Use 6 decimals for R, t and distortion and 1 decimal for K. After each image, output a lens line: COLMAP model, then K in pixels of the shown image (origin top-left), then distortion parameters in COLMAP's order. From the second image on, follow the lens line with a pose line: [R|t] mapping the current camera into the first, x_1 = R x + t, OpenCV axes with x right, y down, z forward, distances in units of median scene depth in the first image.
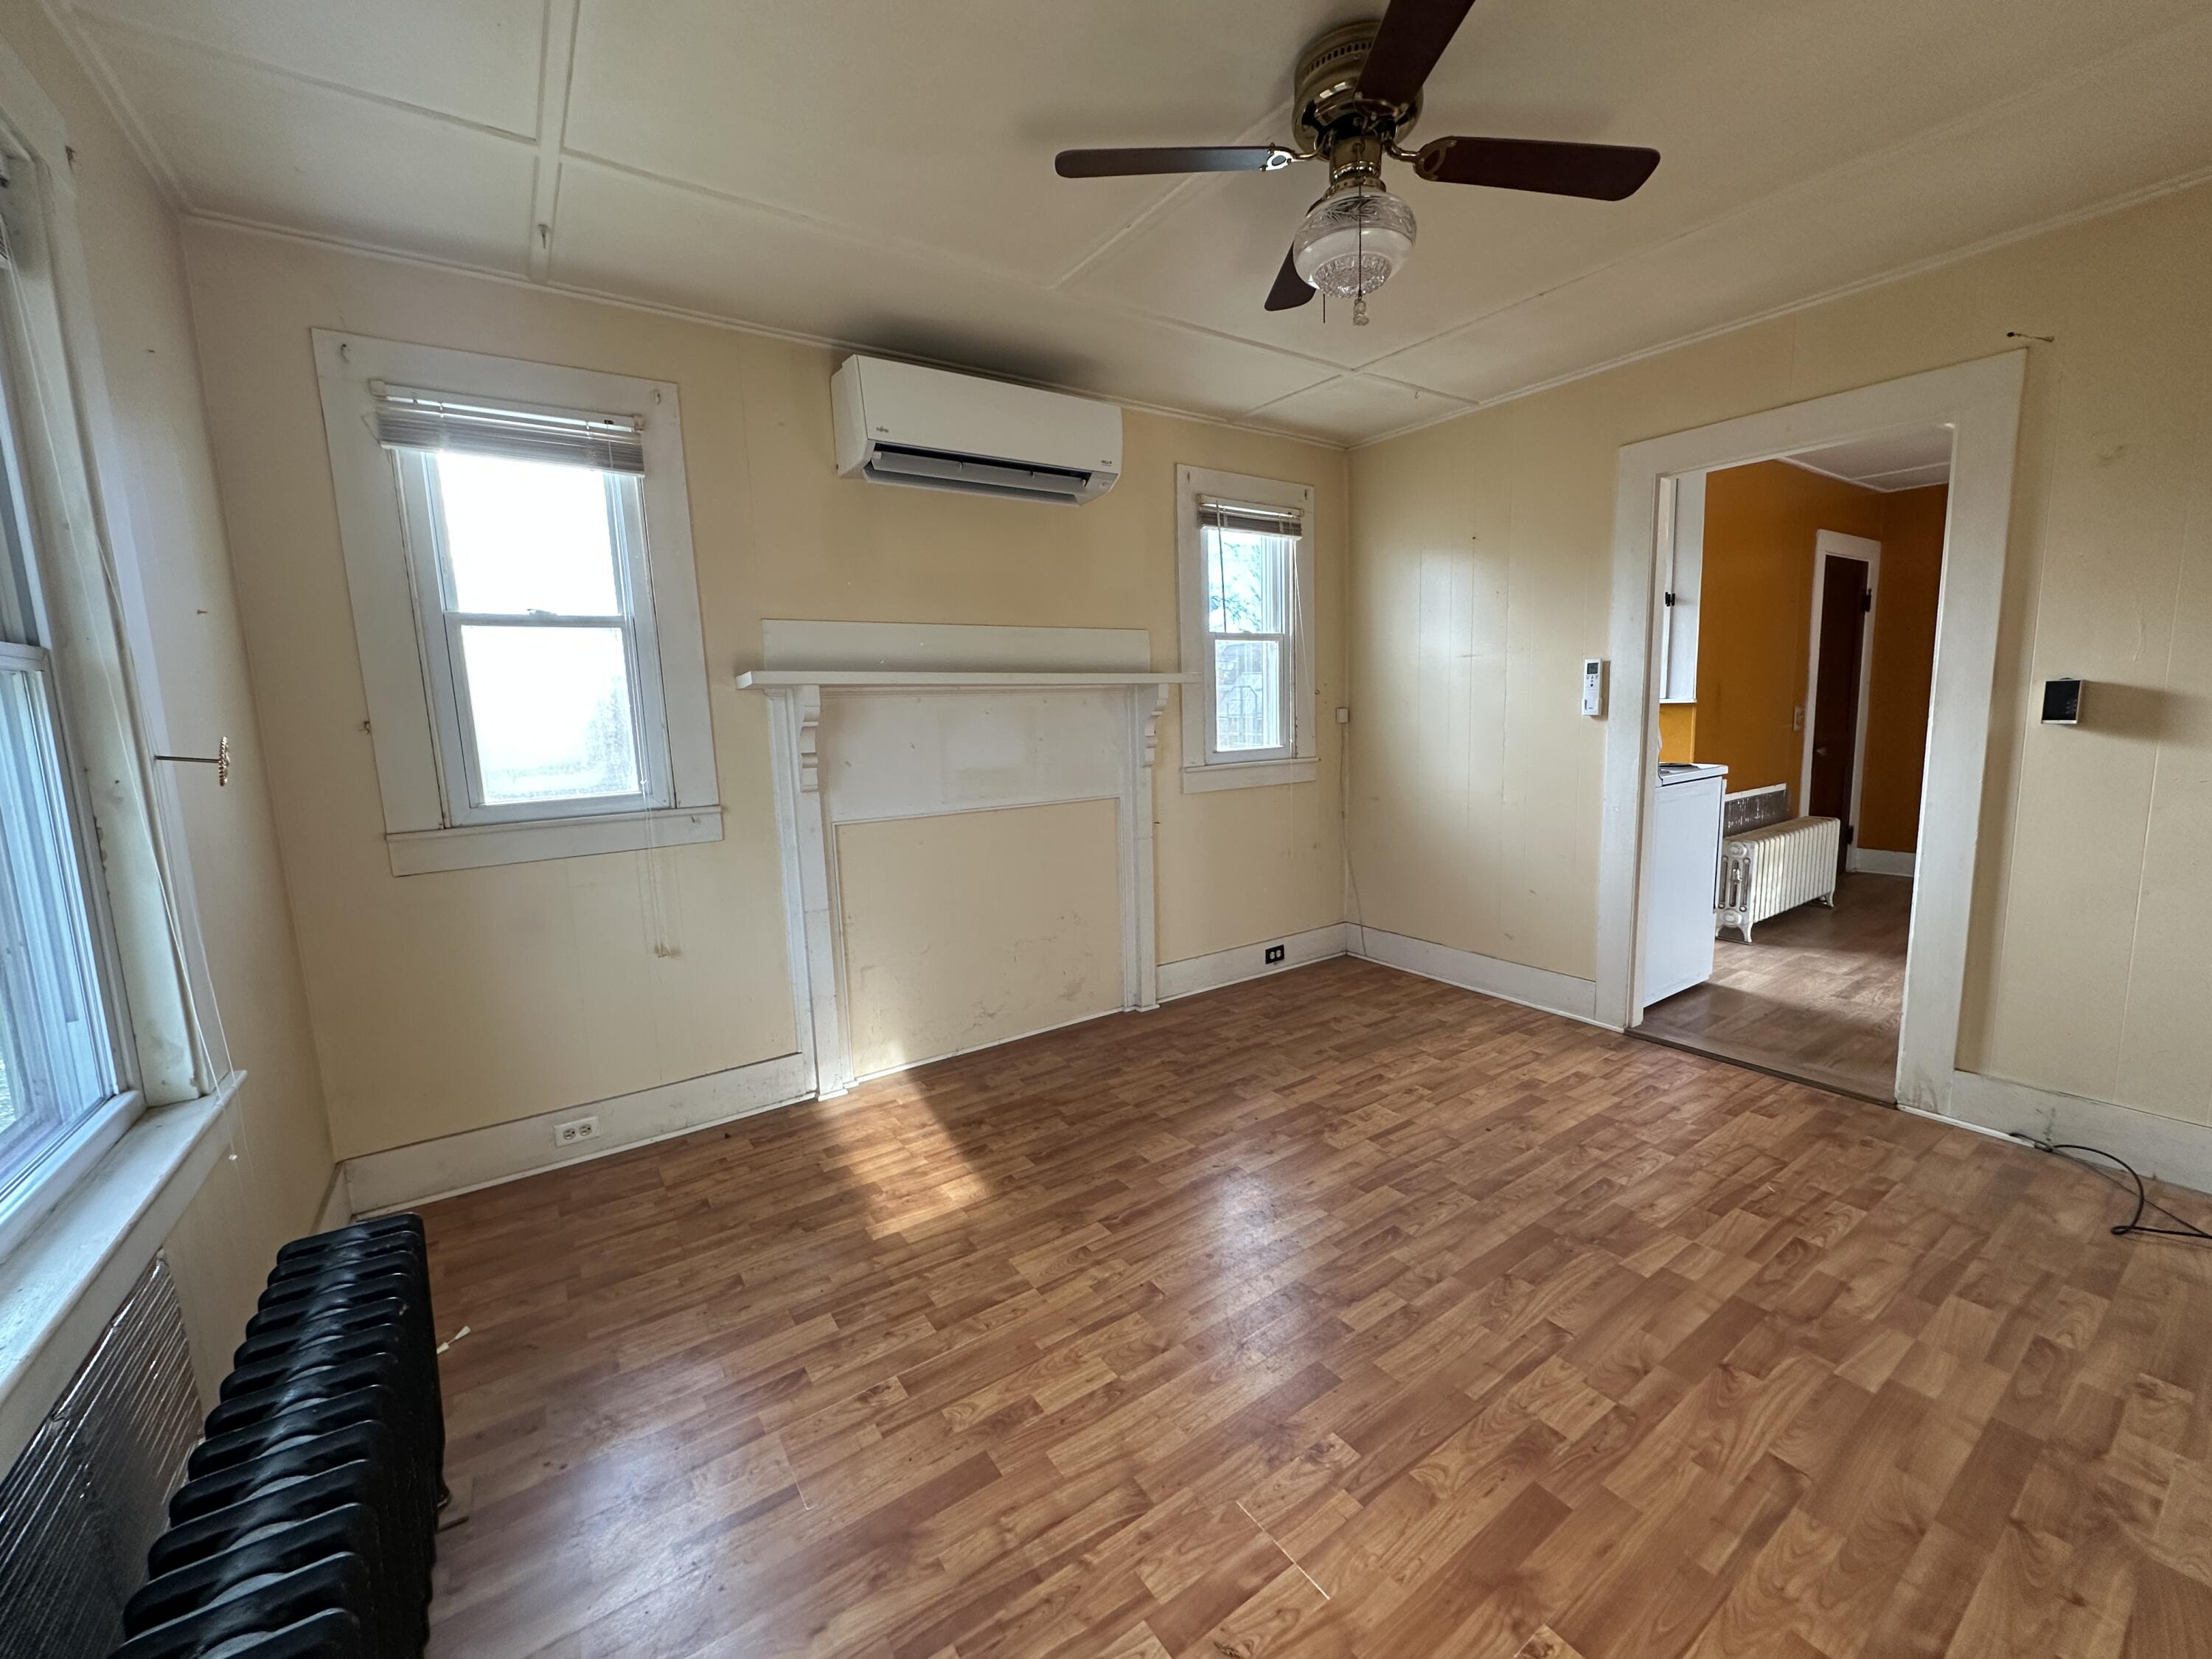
lens RADIAL K [[880.3, 0, 1102.5], [0, 880.3, 828.2], [0, 0, 1]] dist [-0.002185, 0.001026]
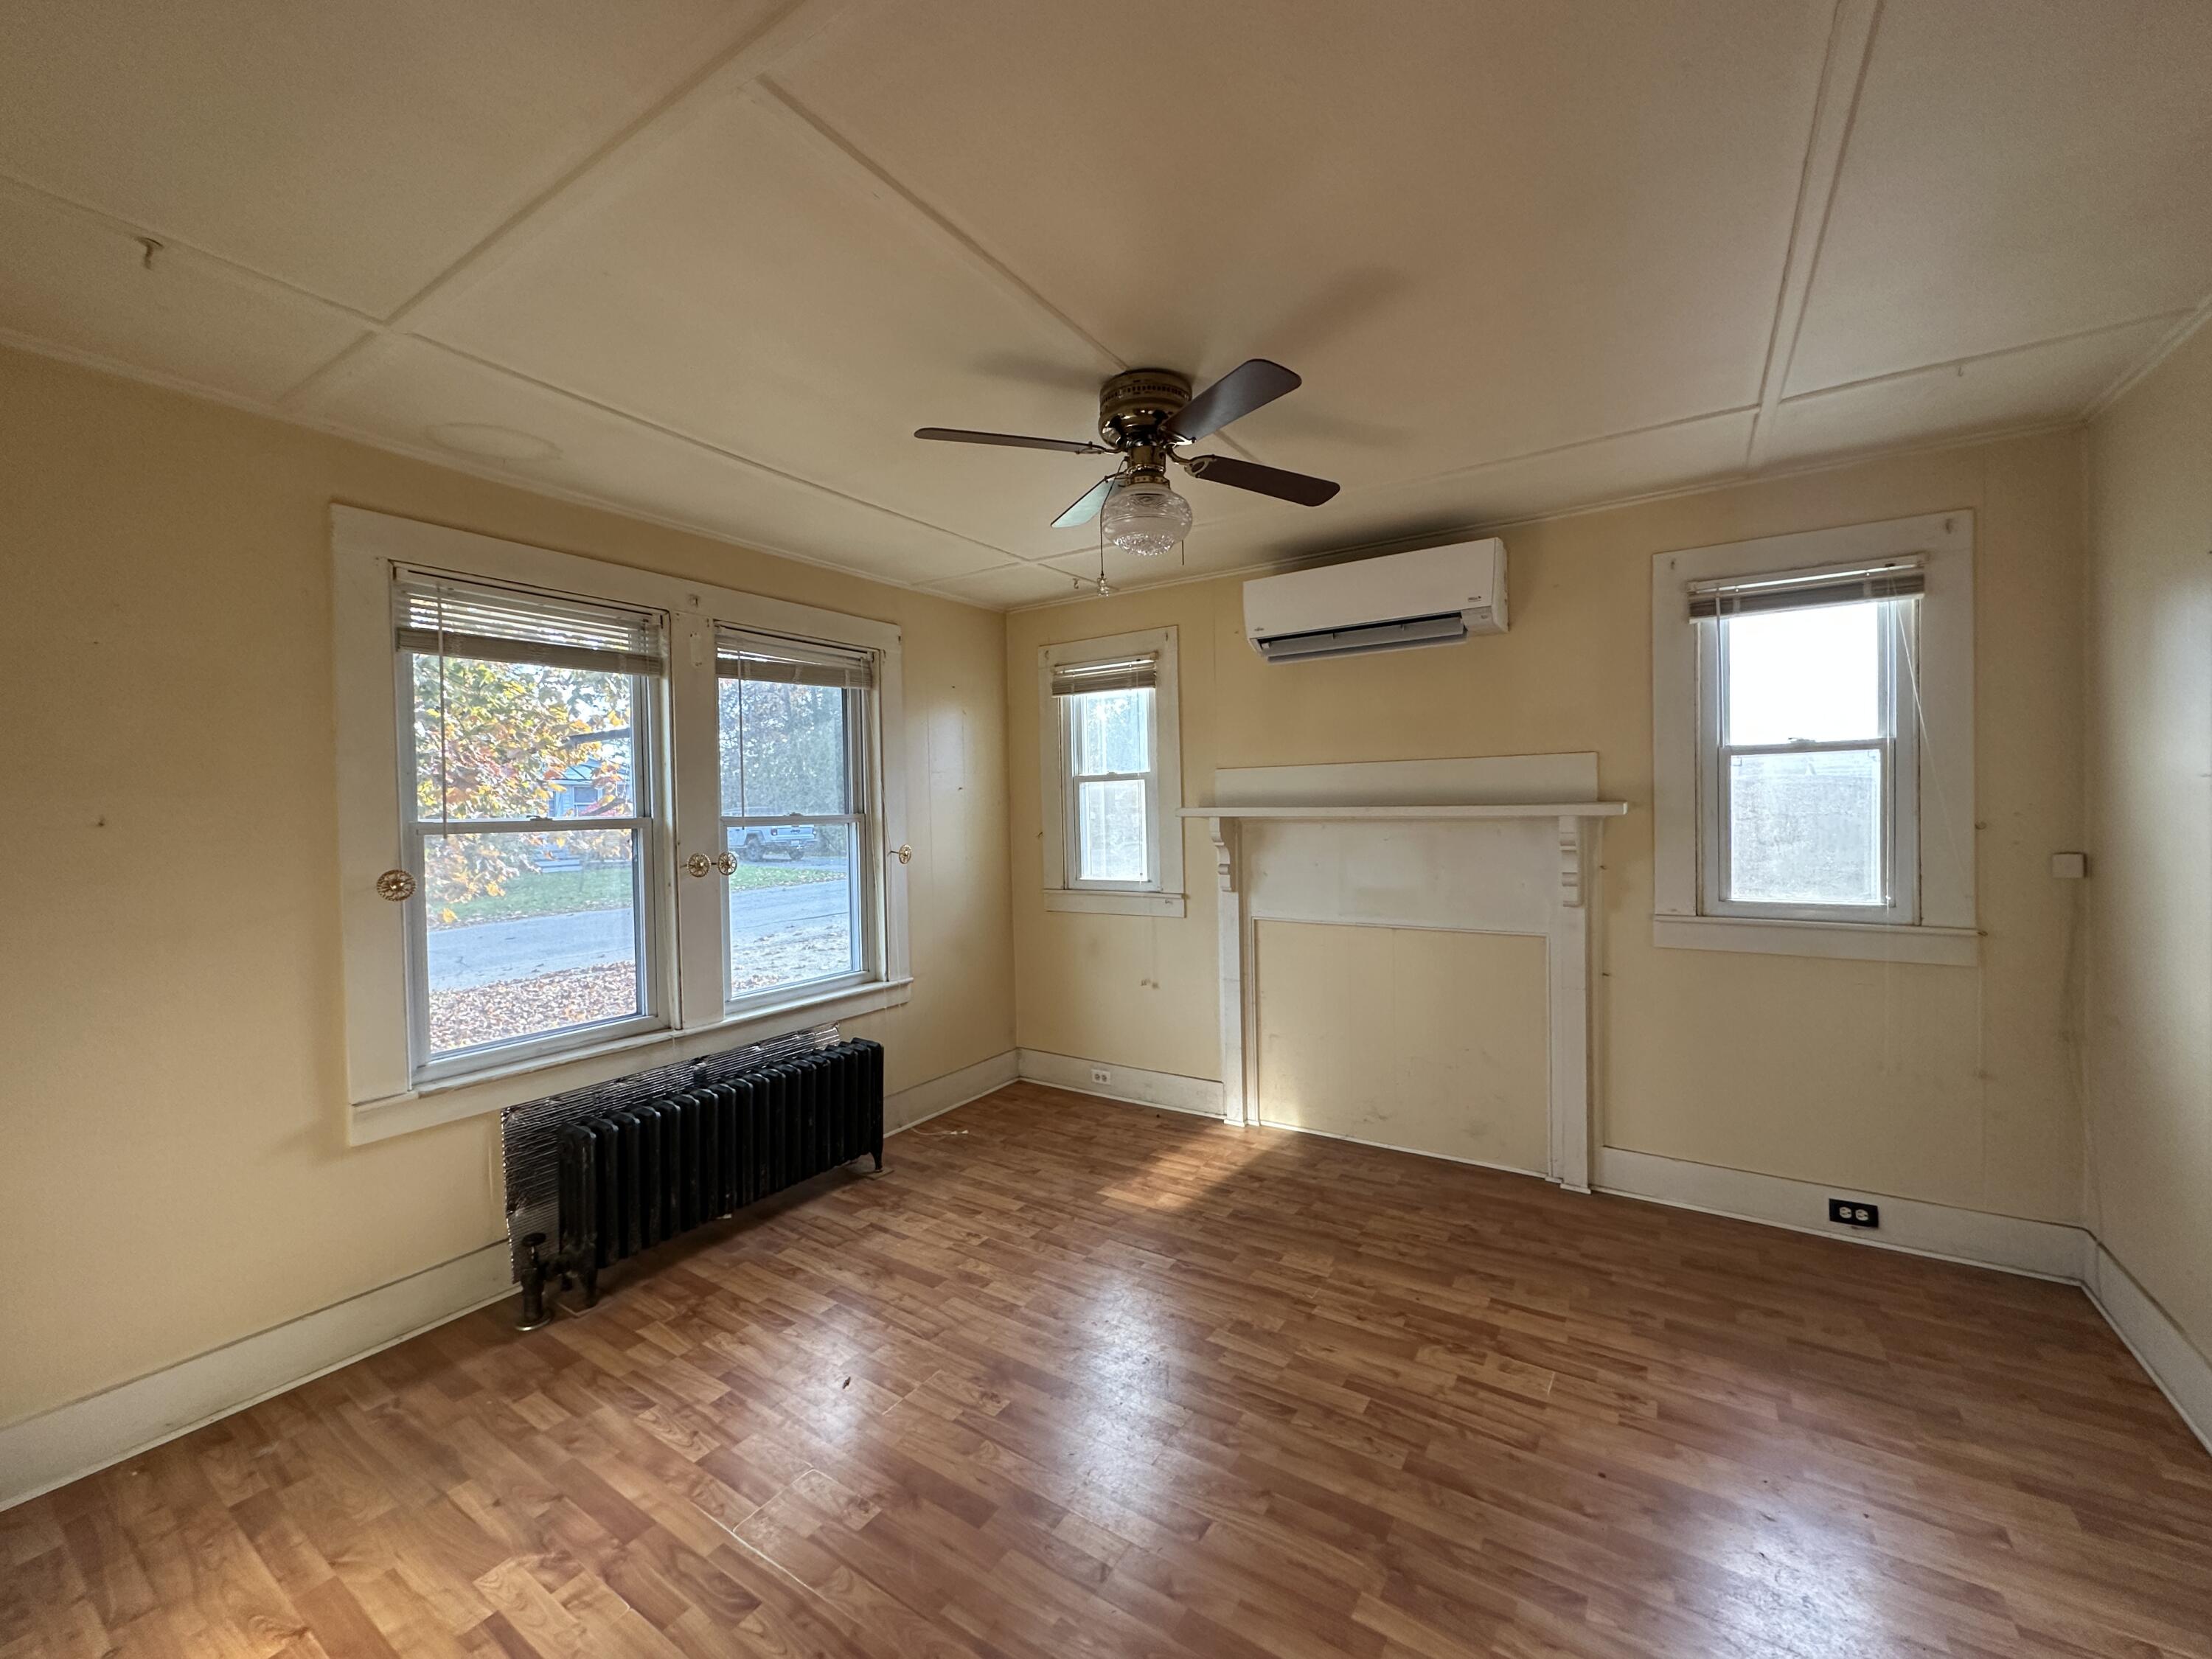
lens RADIAL K [[880.3, 0, 1107.6], [0, 880.3, 825.3], [0, 0, 1]] dist [-0.002185, 0.001026]
pose [[0.383546, 0.044477, -0.922450, 0.840925], [-0.116809, 0.993154, -0.000682, -0.119225], [0.916105, 0.108012, 0.386116, 0.280511]]
